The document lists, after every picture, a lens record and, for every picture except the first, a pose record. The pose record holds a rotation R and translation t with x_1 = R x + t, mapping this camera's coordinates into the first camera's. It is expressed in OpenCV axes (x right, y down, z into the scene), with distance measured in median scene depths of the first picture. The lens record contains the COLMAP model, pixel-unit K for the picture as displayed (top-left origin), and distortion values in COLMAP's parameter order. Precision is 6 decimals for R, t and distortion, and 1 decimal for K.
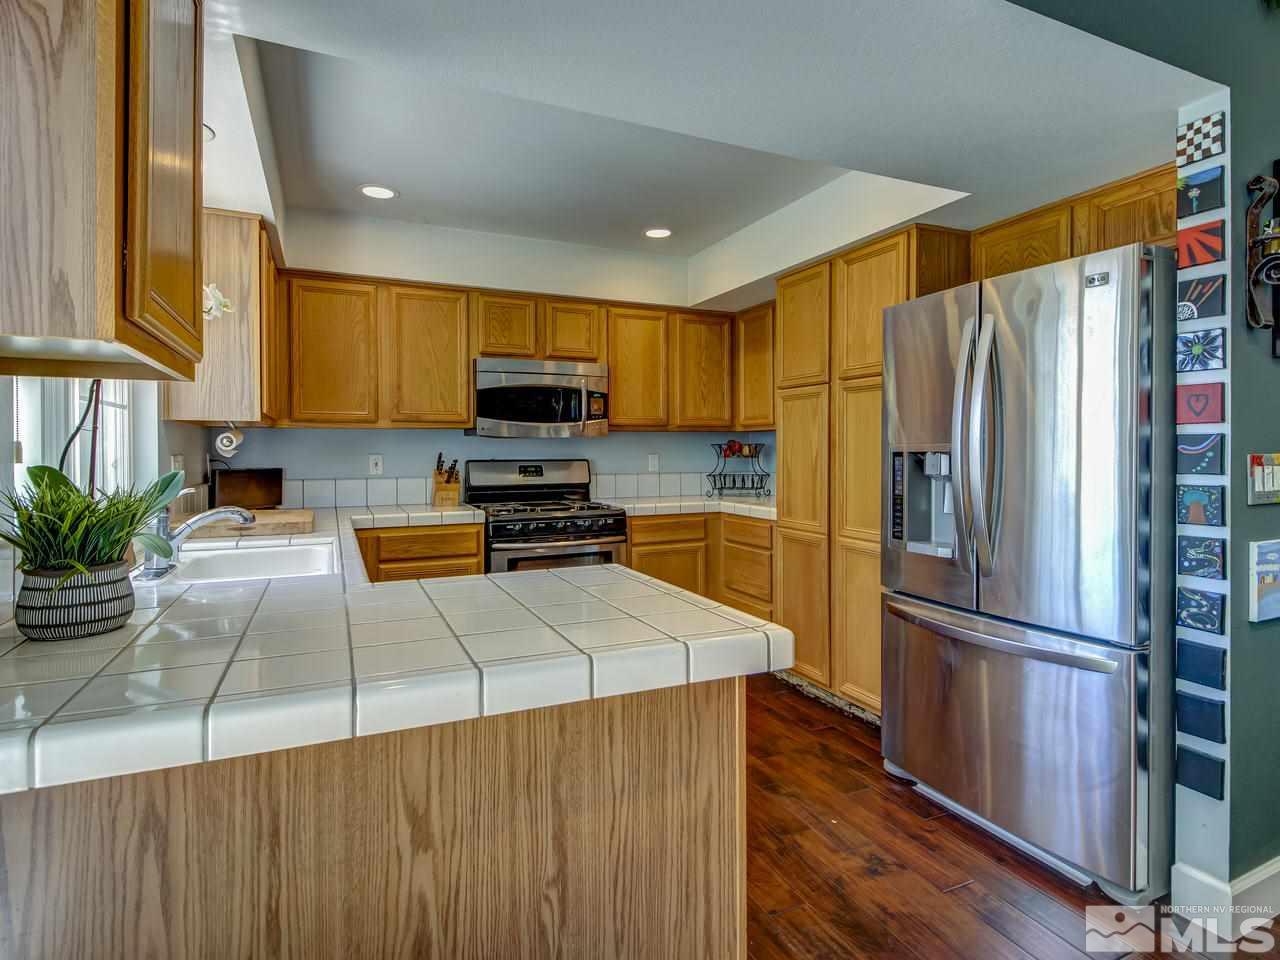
lens RADIAL K [[671.2, 0, 638.9], [0, 671.2, 460.6], [0, 0, 1]] dist [-0.000388, -0.000244]
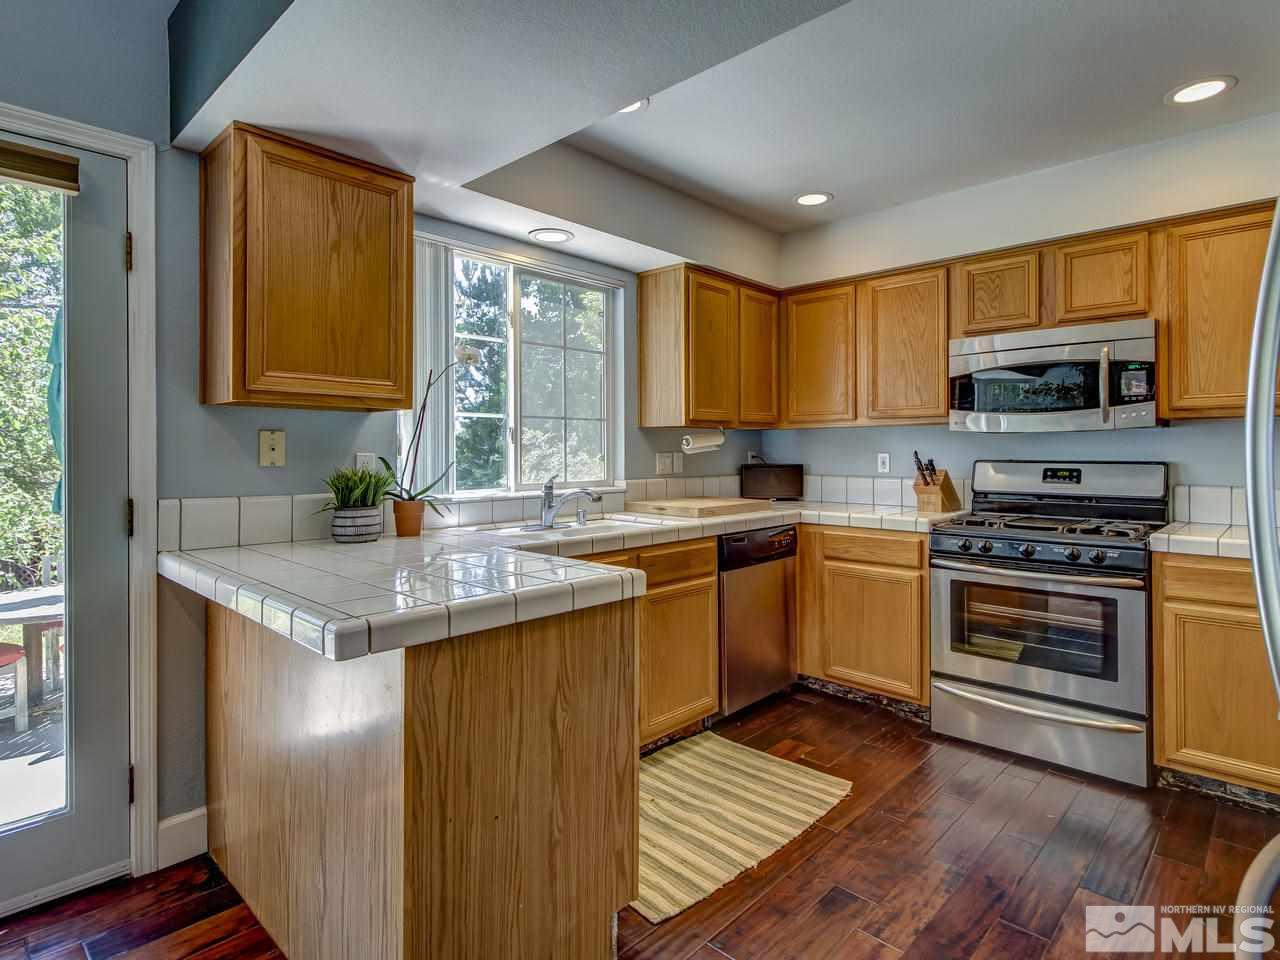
lens RADIAL K [[694.1, 0, 638.5], [0, 694.1, 450.1], [0, 0, 1]] dist [0.000192, -0.000084]
pose [[0.369380, 0.001411, -0.929277, 0.421757], [-0.012738, 0.999913, -0.003546, -0.004858], [0.929191, 0.013147, 0.369366, 0.296203]]
